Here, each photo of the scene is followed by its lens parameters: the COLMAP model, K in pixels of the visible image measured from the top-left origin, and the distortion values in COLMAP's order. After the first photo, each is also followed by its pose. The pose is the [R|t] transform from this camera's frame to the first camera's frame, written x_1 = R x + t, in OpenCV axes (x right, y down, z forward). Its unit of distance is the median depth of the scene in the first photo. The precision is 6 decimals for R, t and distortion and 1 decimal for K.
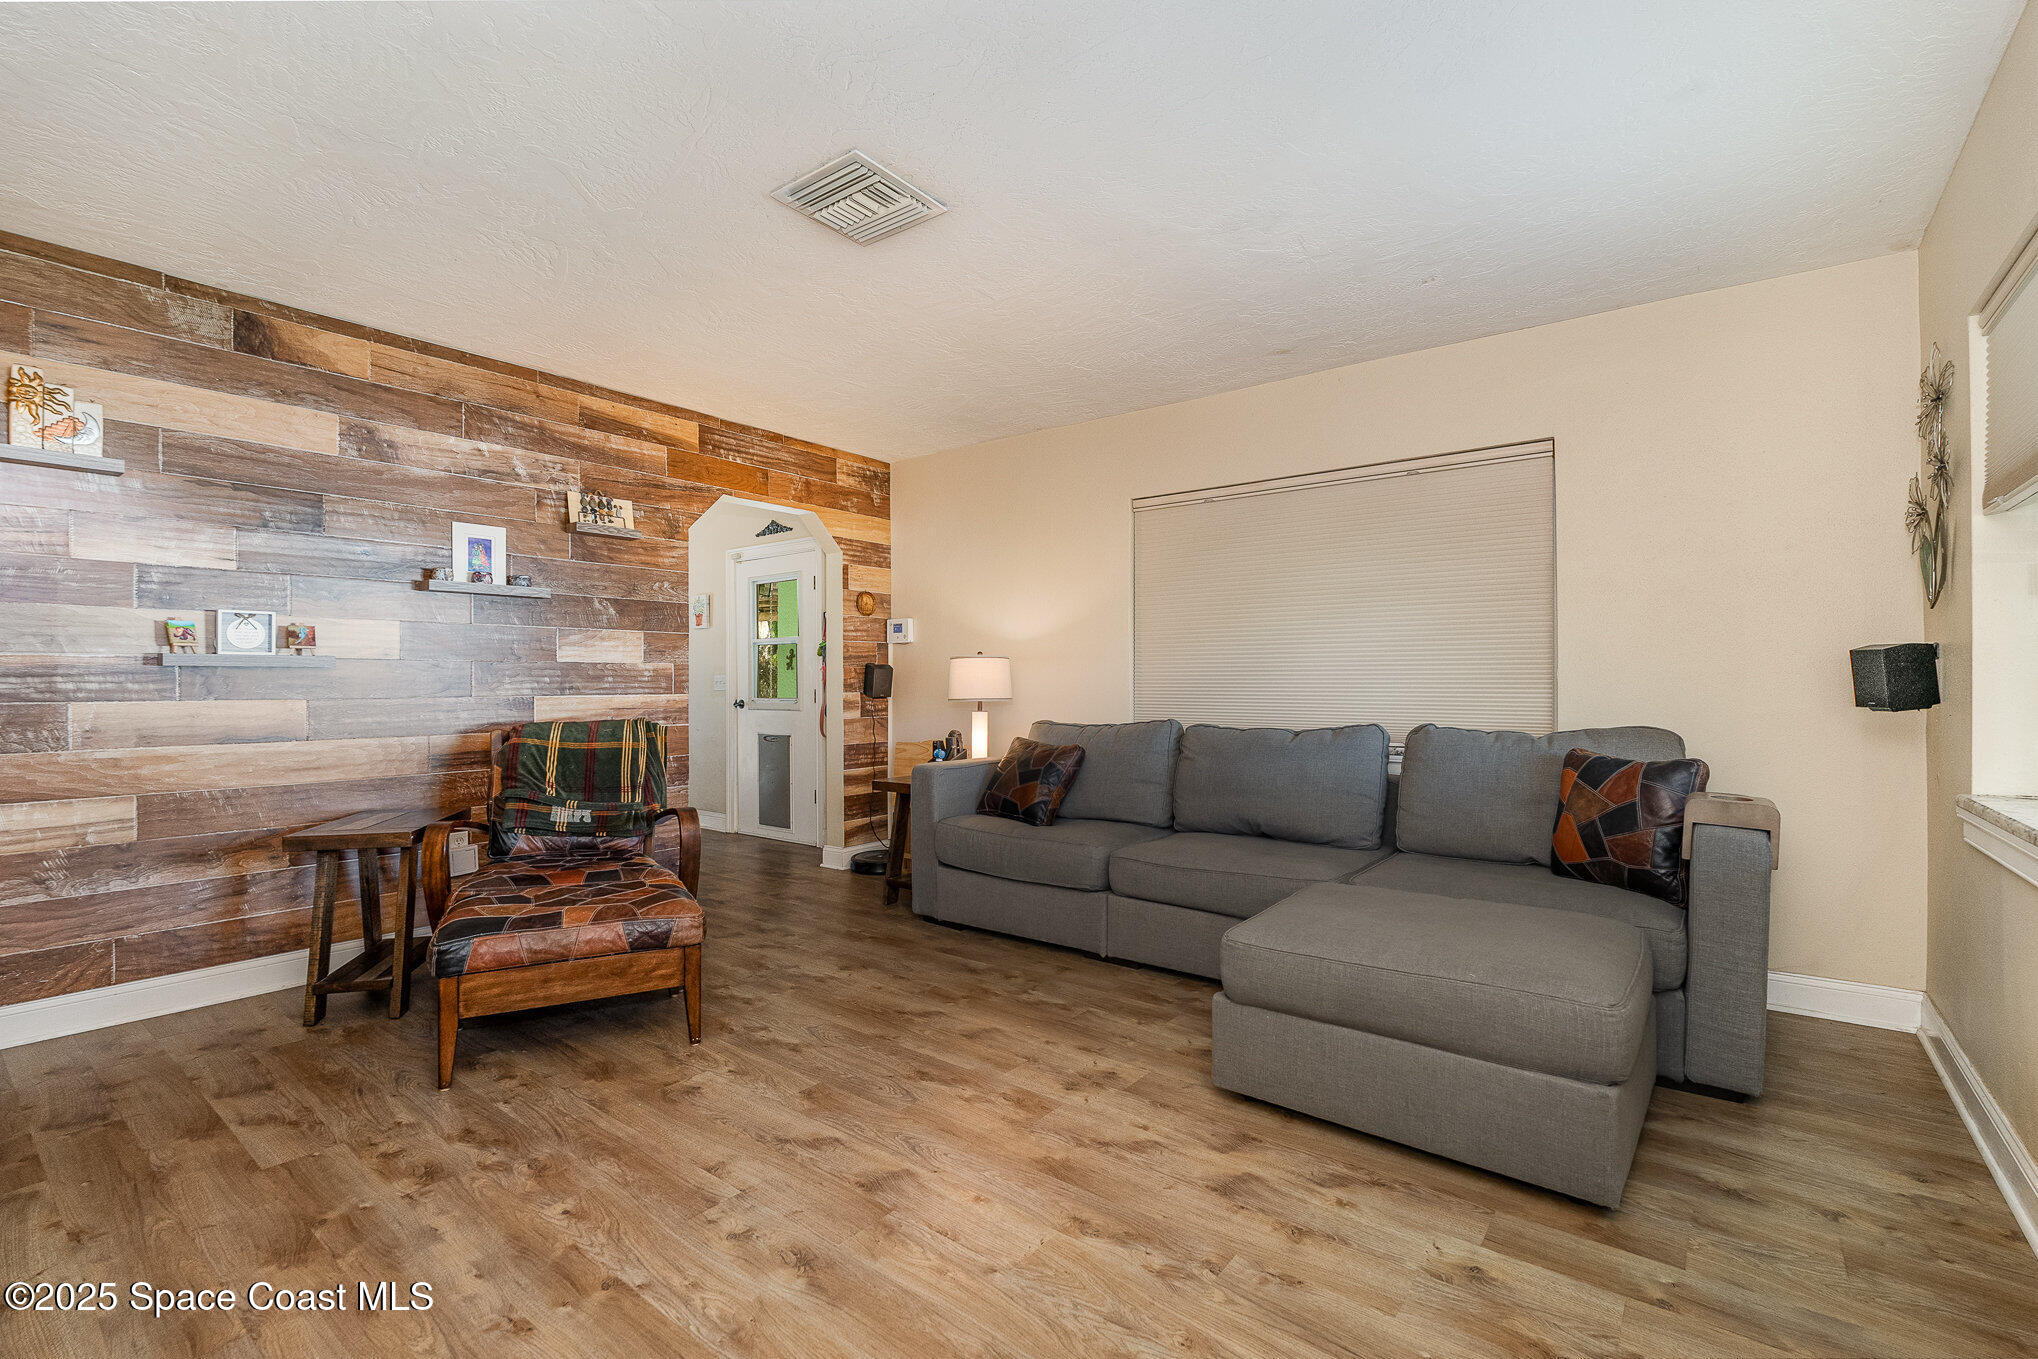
lens RADIAL K [[902.3, 0, 1031.1], [0, 902.3, 679.8], [0, 0, 1]] dist [-0.003379, 0.000016]
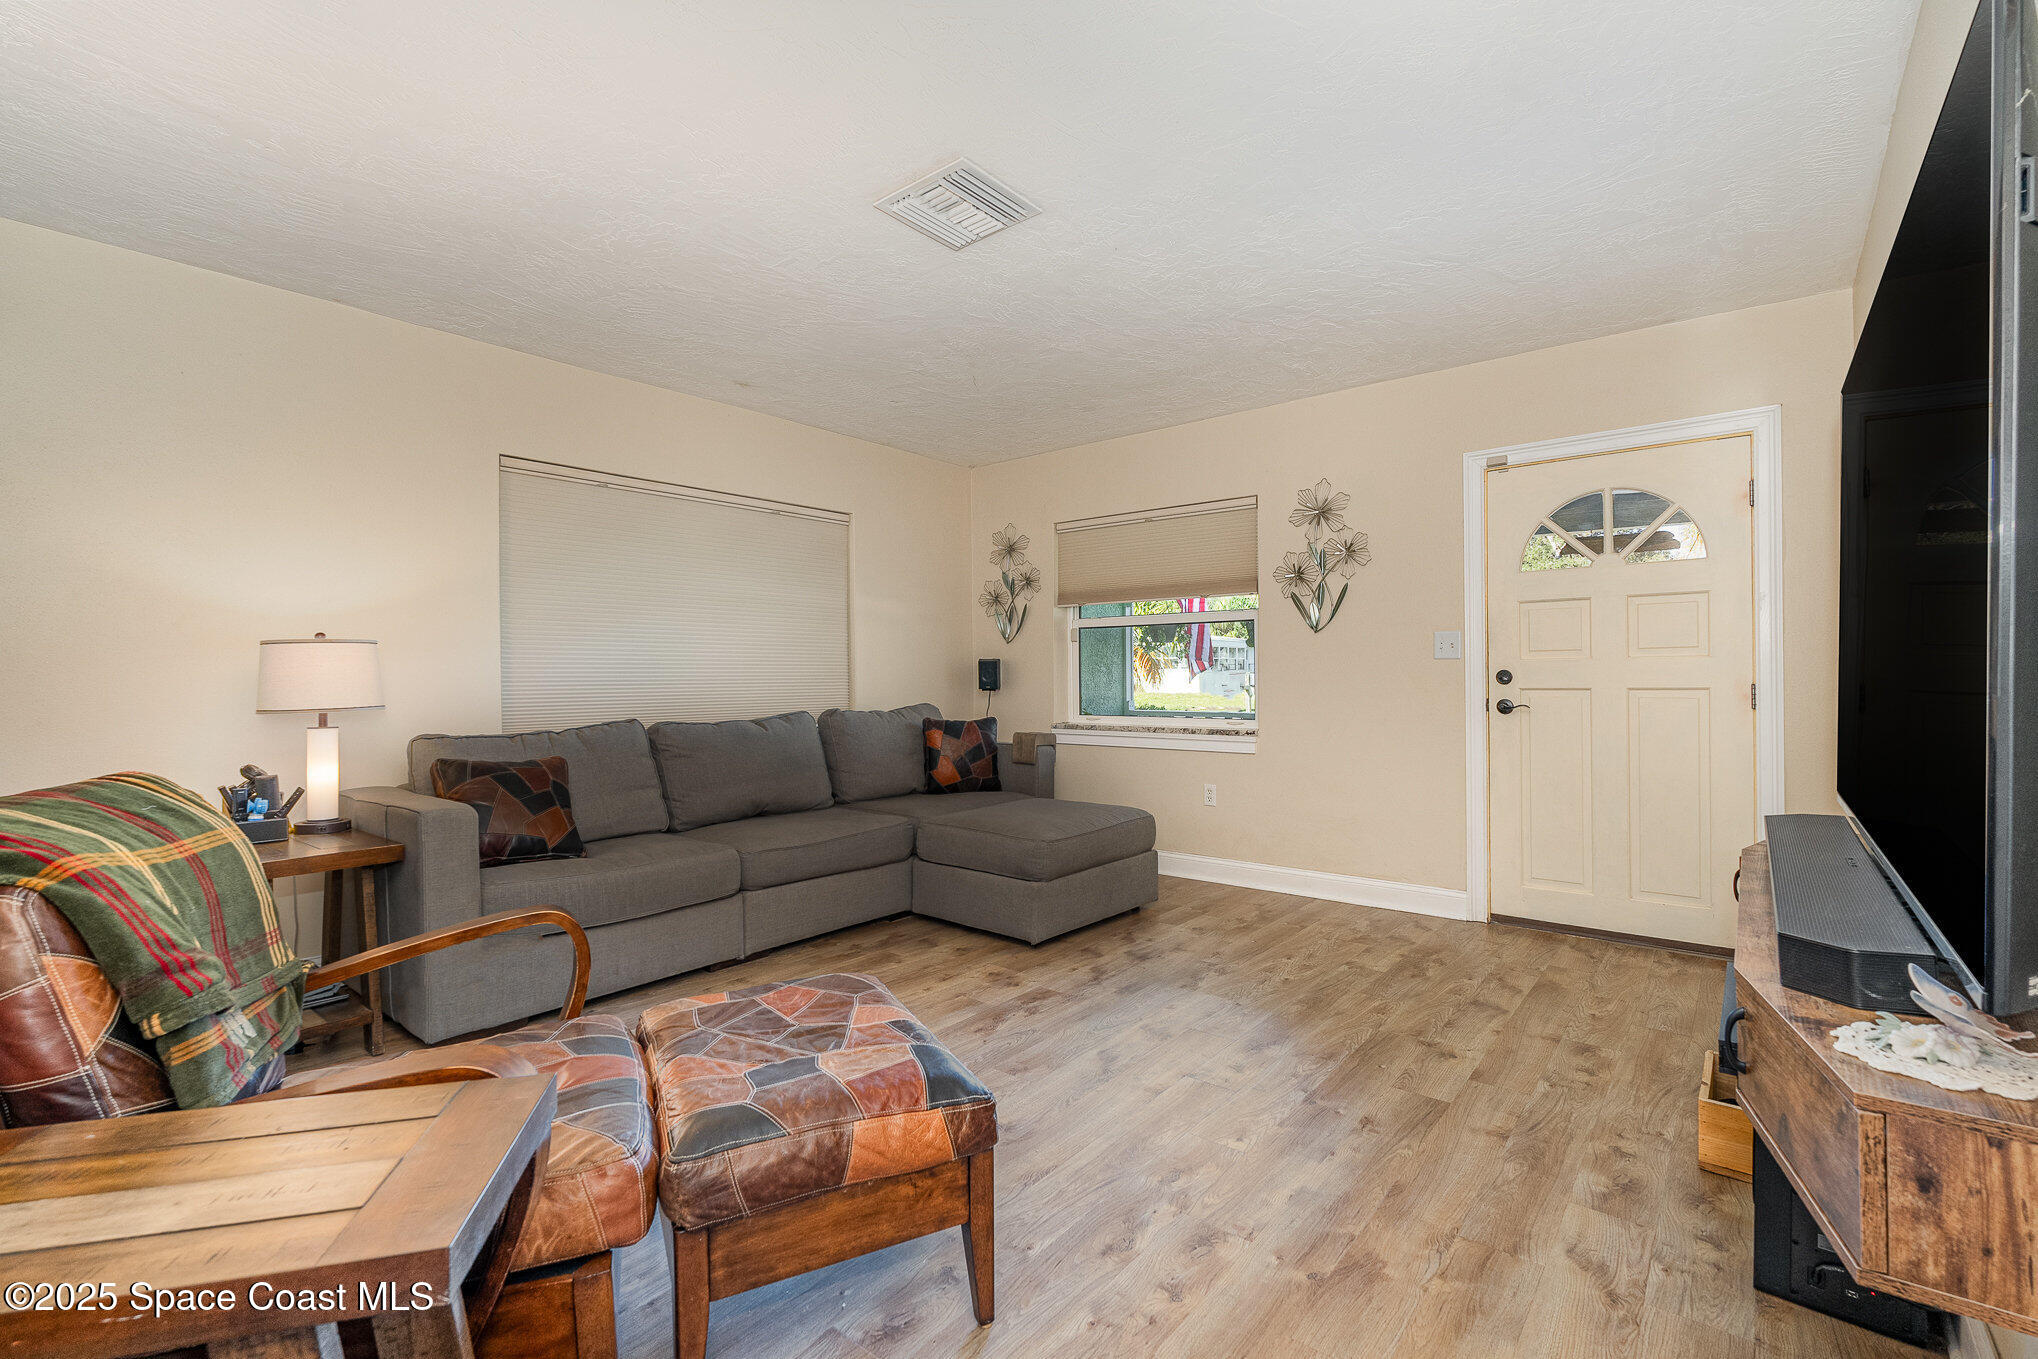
lens RADIAL K [[902.3, 0, 1029.0], [0, 902.3, 674.7], [0, 0, 1]] dist [-0.003379, 0.000016]
pose [[0.023428, 0.001386, 0.999725, -1.411969], [0.004270, 0.999990, -0.001487, 0.001591], [-0.999716, 0.004304, 0.023422, 1.048419]]
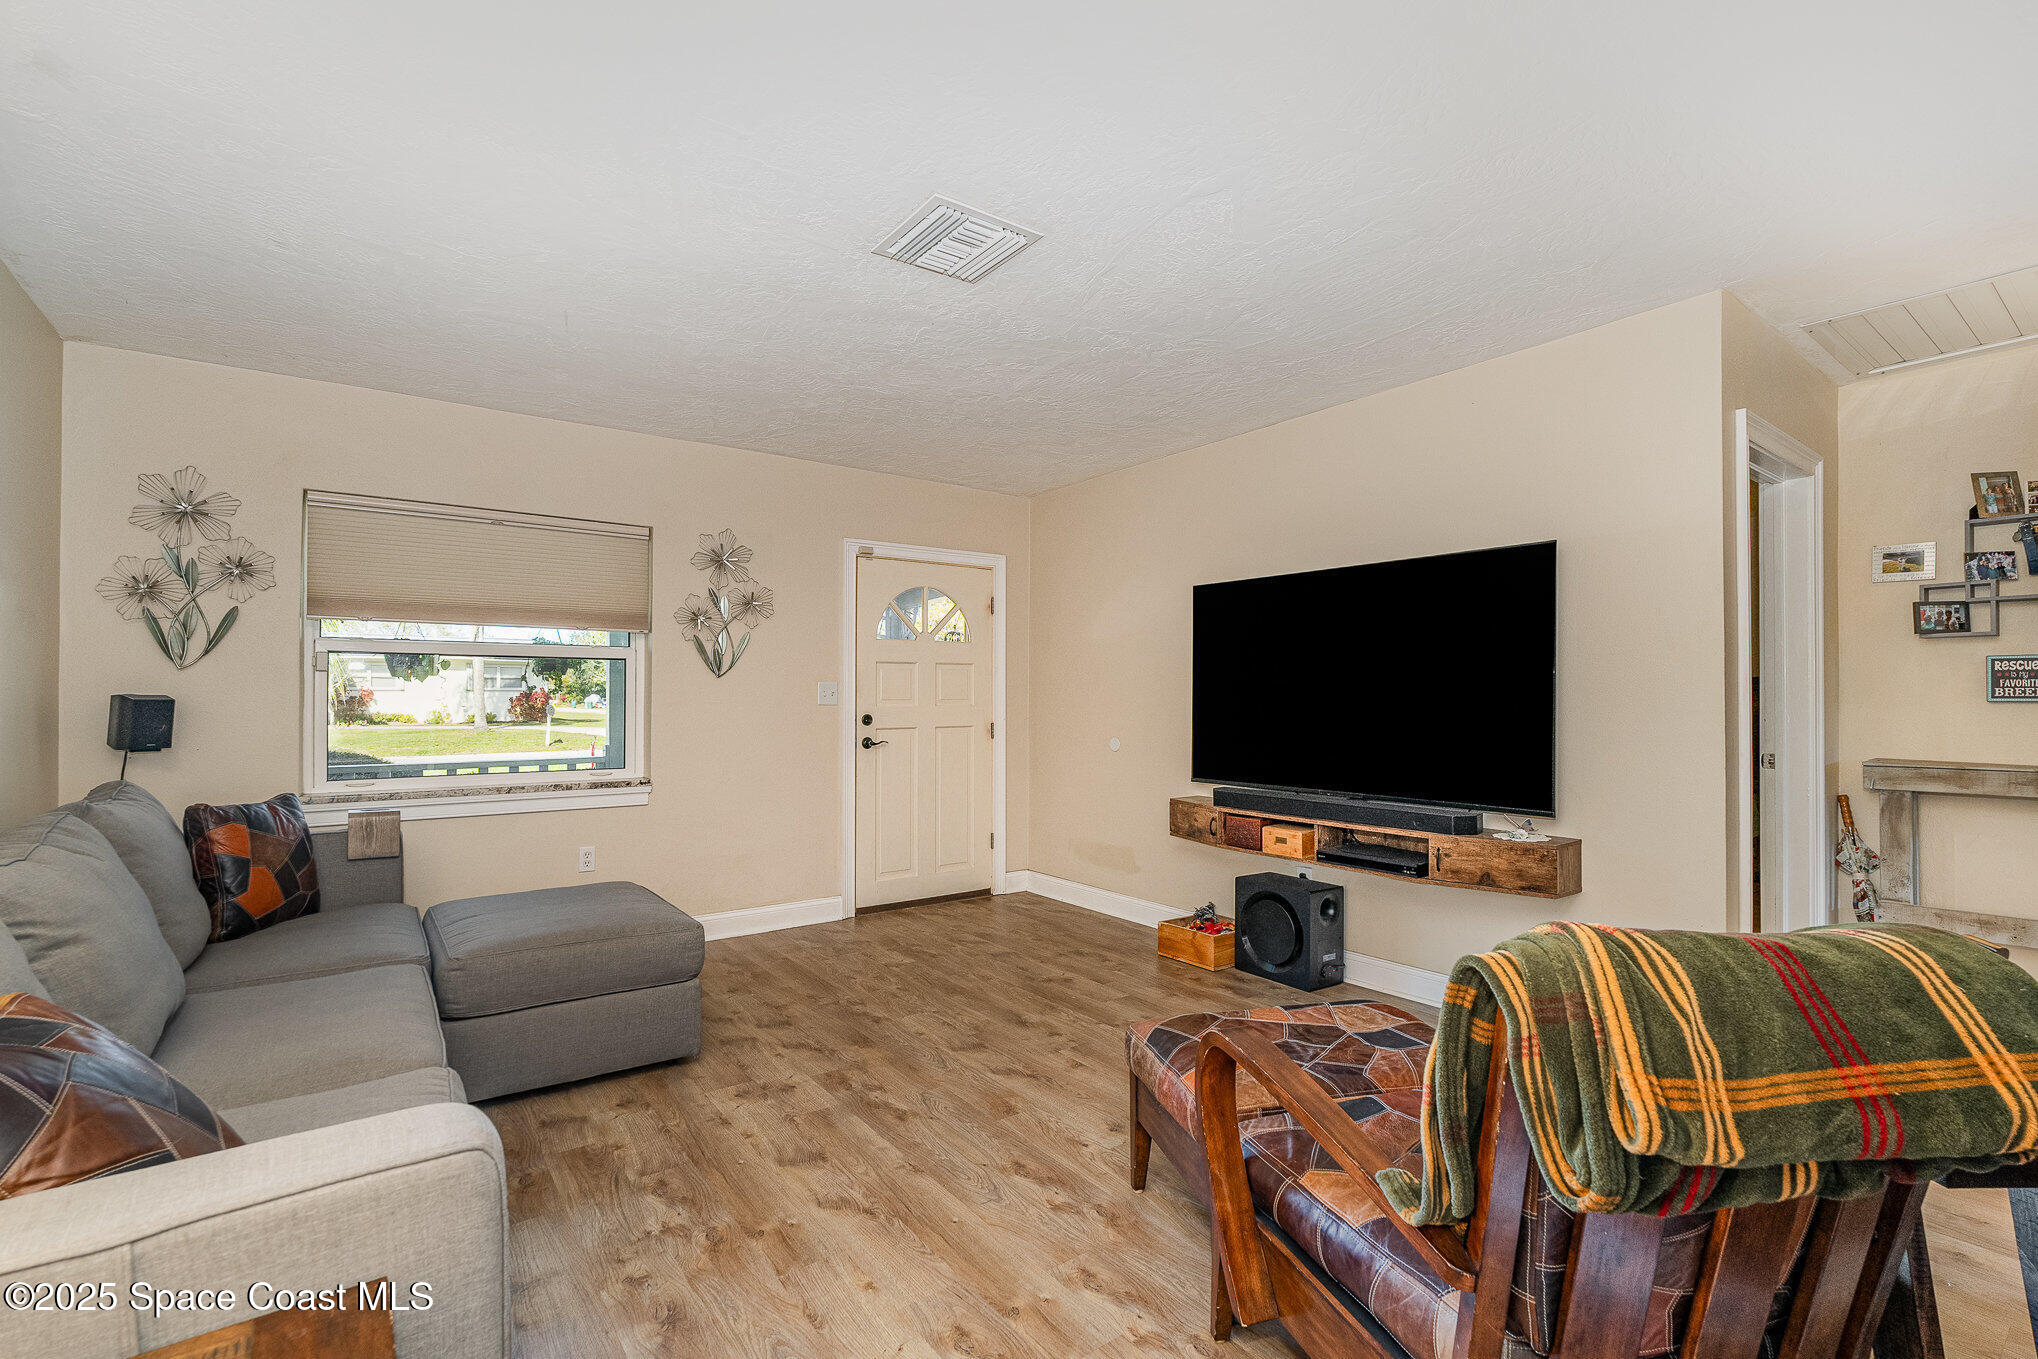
lens RADIAL K [[902.3, 0, 1038.7], [0, 902.3, 690.6], [0, 0, 1]] dist [-0.003379, 0.000016]
pose [[-0.965653, 0.000525, 0.259834, -0.618054], [-0.002454, 0.999935, -0.011141, -0.042258], [-0.259823, -0.011396, -0.965589, 2.245239]]
